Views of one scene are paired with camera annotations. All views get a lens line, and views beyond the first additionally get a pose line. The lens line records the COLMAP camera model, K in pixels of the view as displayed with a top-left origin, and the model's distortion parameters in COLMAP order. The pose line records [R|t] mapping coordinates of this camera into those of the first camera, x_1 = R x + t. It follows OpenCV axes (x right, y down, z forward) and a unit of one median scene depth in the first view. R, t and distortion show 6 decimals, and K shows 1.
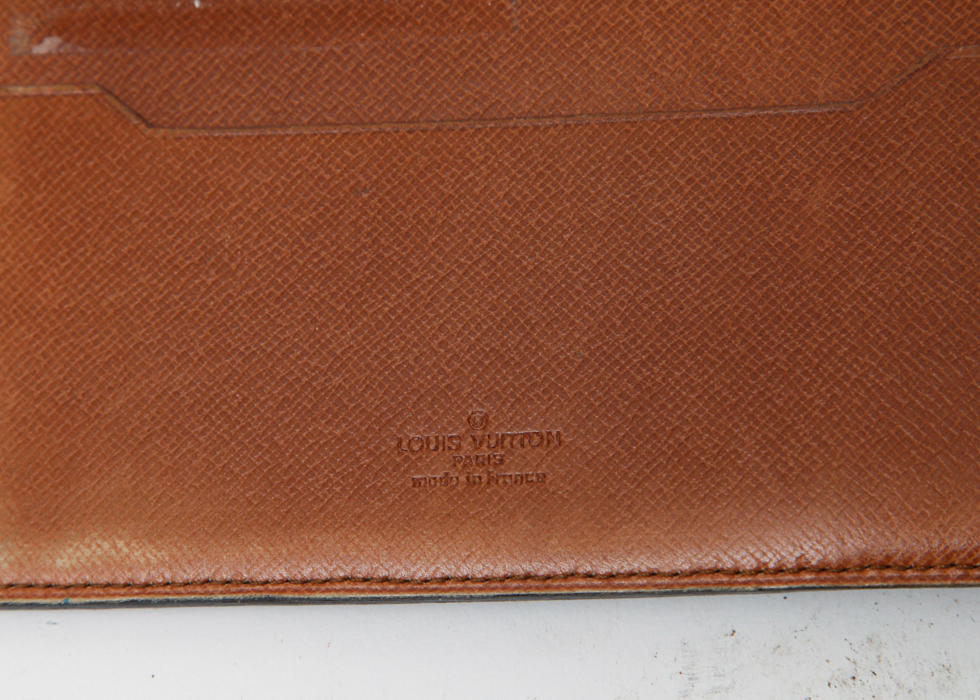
lens RADIAL K [[3194.6, 0, 494.7], [0, 3194.6, 349.8], [0, 0, 1]] dist [0.296268, 0.000000]
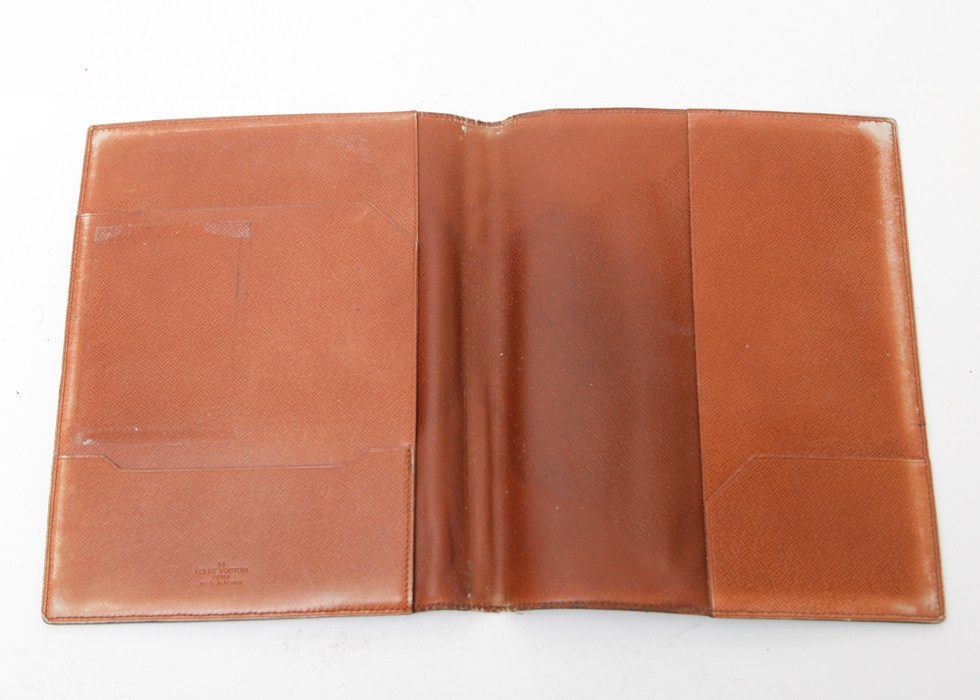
lens RADIAL K [[1582.4, 0, 483.0], [0, 1582.4, 352.5], [0, 0, 1]] dist [0.073670, 0.000000]
pose [[0.996113, 0.011916, 0.087279, 0.113174], [-0.004056, 0.995962, -0.089688, -0.046274], [-0.087995, 0.088985, 0.992138, -0.601727]]
